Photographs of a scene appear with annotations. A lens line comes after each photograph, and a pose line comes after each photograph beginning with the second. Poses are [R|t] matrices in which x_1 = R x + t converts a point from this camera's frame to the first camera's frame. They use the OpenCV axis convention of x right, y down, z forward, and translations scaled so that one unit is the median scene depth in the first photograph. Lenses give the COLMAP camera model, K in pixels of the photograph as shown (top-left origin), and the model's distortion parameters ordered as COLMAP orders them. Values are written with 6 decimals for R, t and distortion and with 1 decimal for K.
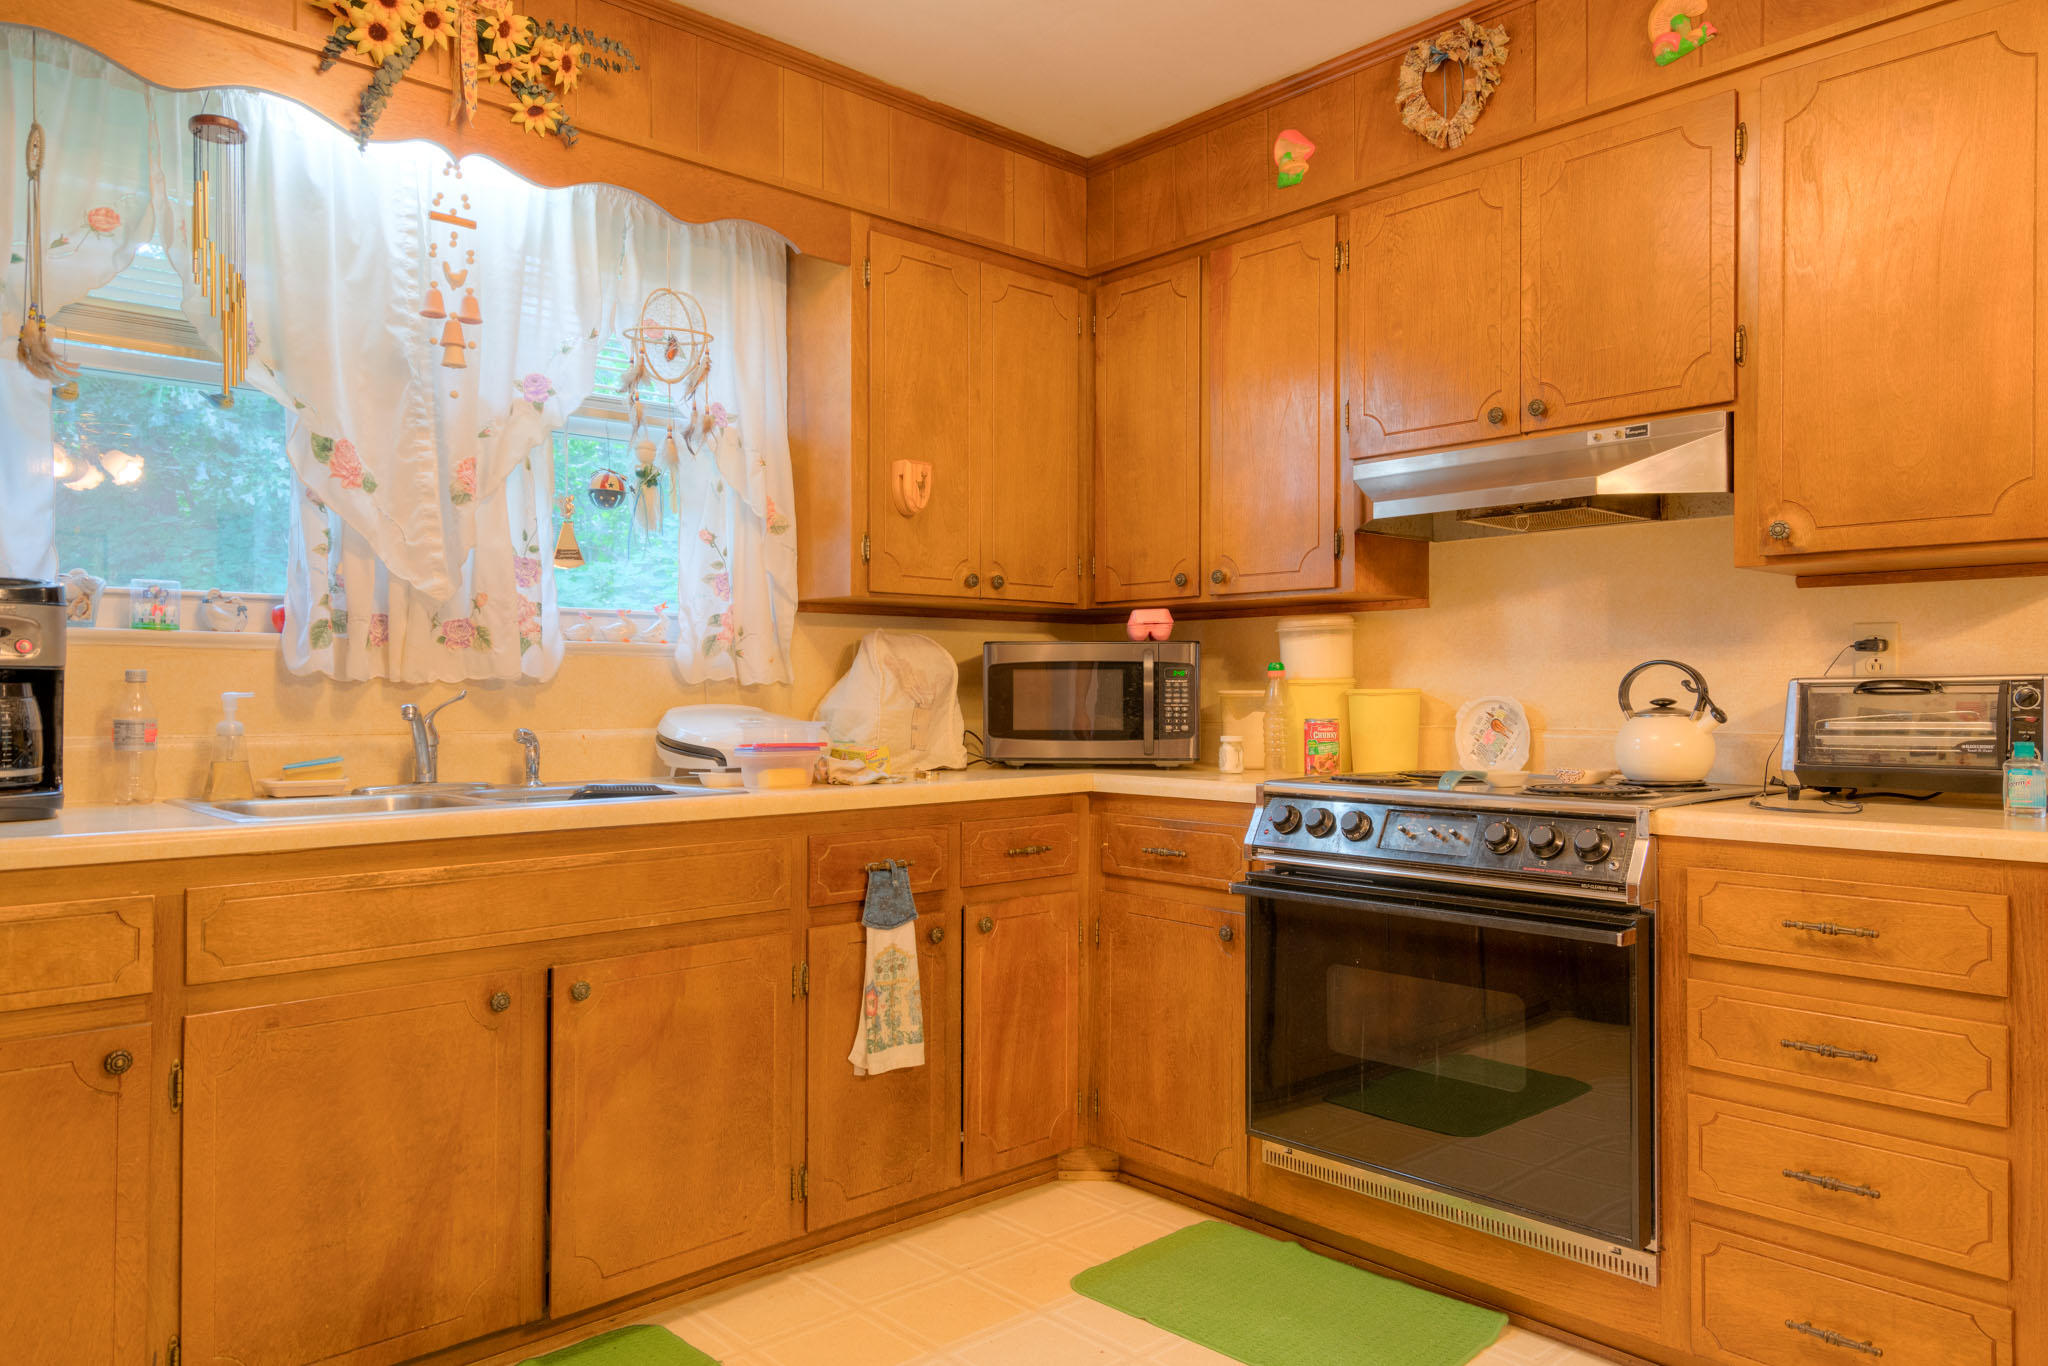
lens RADIAL K [[1421.1, 0, 1024.0], [0, 1421.1, 683.0], [0, 0, 1]] dist [-0.009509, 0.003132]
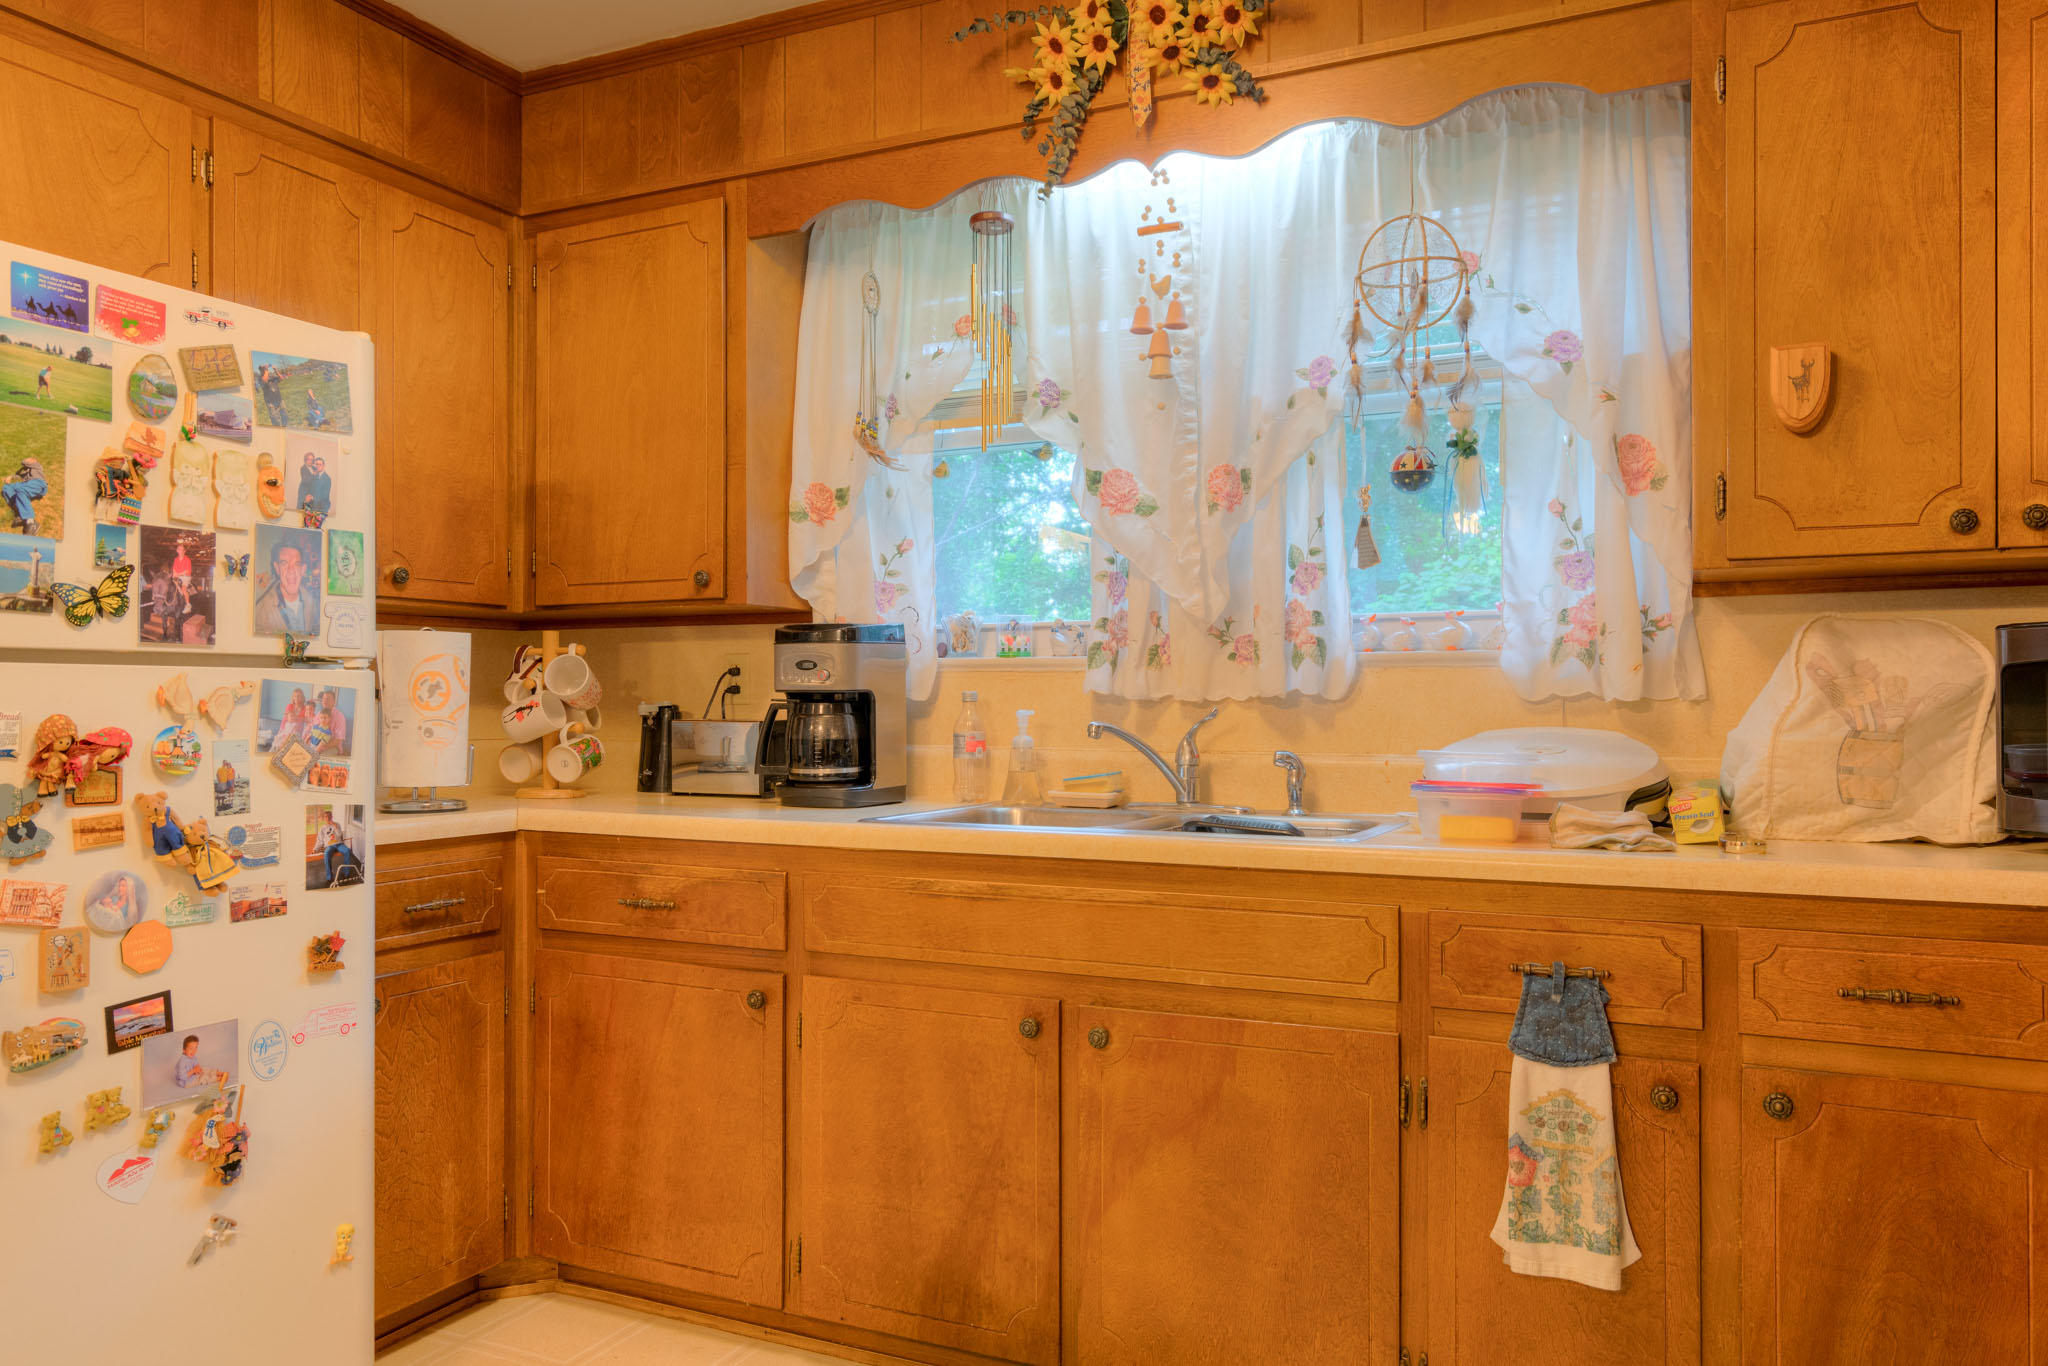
lens RADIAL K [[1421.1, 0, 1024.0], [0, 1421.1, 683.0], [0, 0, 1]] dist [-0.009509, 0.003132]
pose [[0.353779, -0.015236, -0.935205, 0.464915], [0.004217, 0.999883, -0.014695, 0.001396], [0.935320, 0.001255, 0.353802, 0.551366]]
